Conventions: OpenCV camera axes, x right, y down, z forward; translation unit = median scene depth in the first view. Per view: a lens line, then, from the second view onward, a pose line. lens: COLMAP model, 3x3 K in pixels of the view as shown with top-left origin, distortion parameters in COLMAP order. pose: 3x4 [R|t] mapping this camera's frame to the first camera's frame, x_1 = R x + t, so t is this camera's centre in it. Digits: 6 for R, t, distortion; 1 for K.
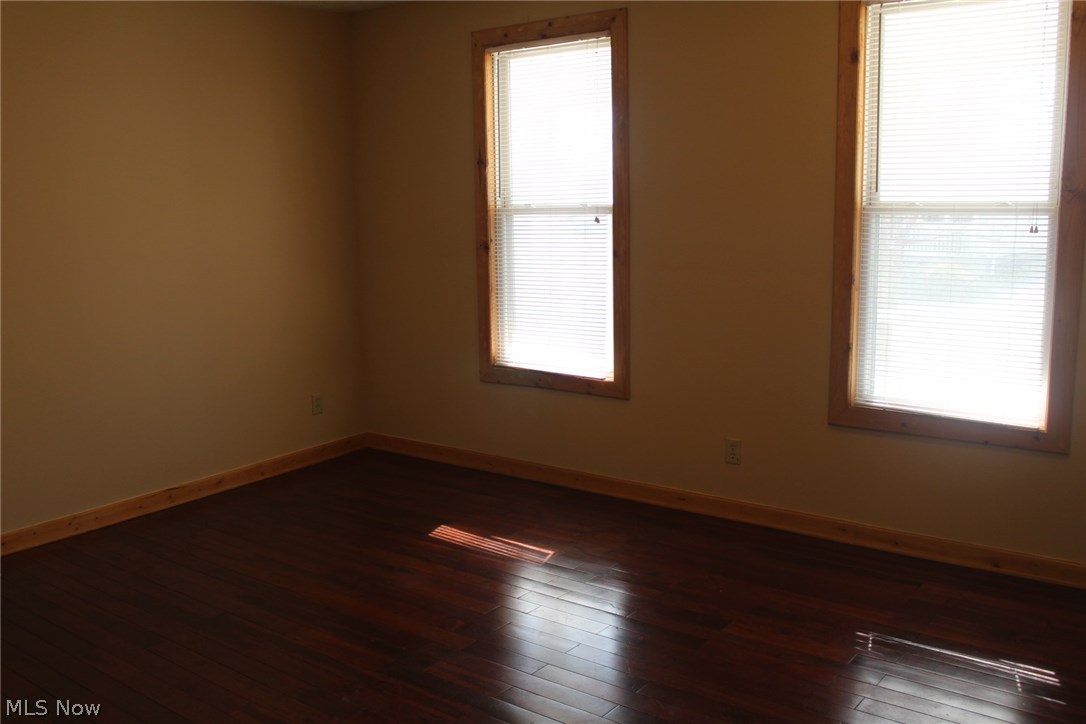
lens RADIAL K [[1024.8, 0, 543.0], [0, 1024.8, 362.0], [0, 0, 1]] dist [-0.117775, 0.013415]
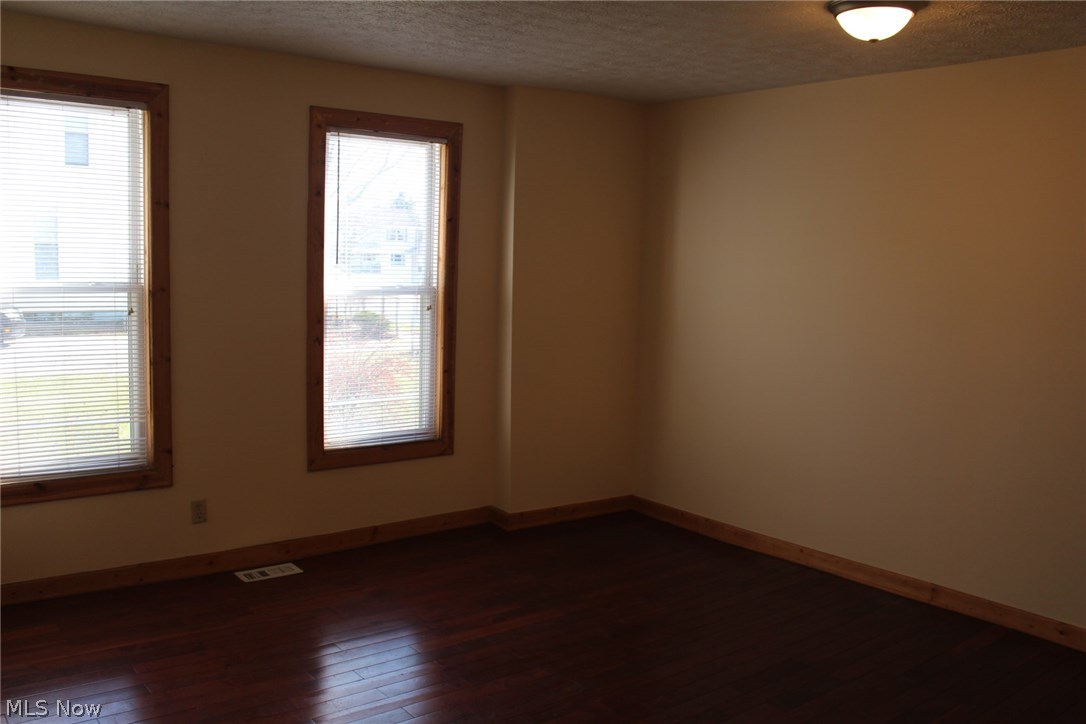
lens RADIAL K [[954.8, 0, 543.0], [0, 954.8, 362.0], [0, 0, 1]] dist [-0.144092, 0.091904]
pose [[0.224349, -0.062702, 0.972489, -0.962072], [0.135965, 0.990181, 0.032476, -0.081847], [-0.964977, 0.124938, 0.230672, 0.626484]]
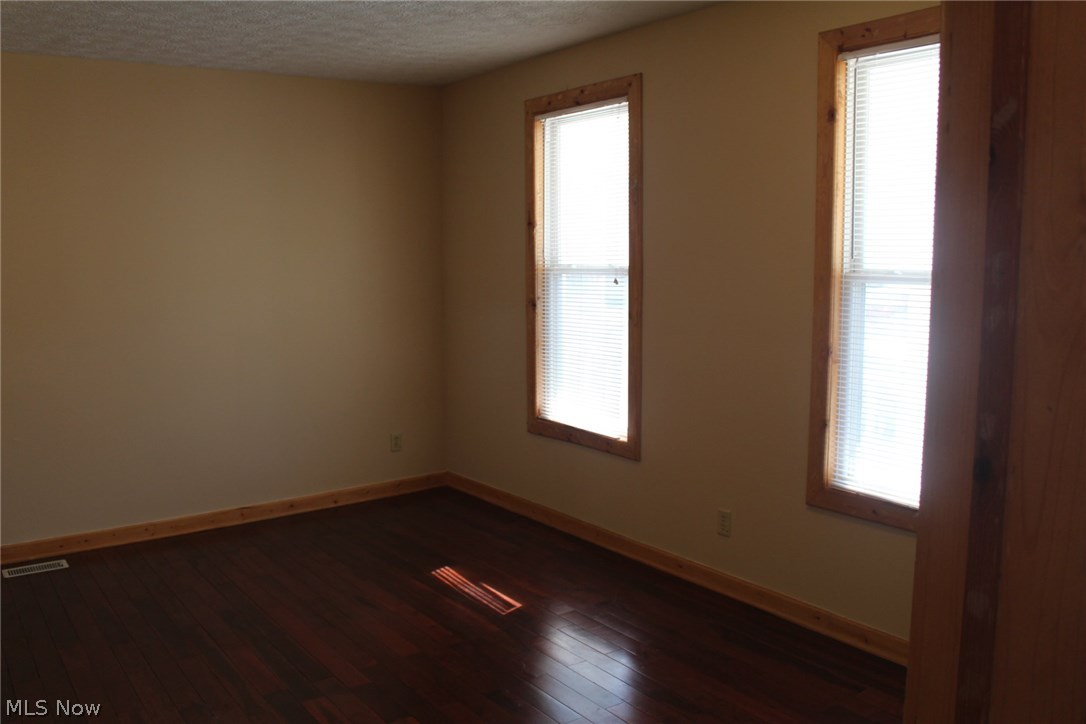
lens RADIAL K [[954.8, 0, 543.0], [0, 954.8, 362.0], [0, 0, 1]] dist [-0.144092, 0.091904]
pose [[0.956690, 0.047484, -0.287211, 0.256927], [-0.059904, 0.997604, -0.034606, -0.021981], [0.284880, 0.050312, 0.957242, 0.077694]]
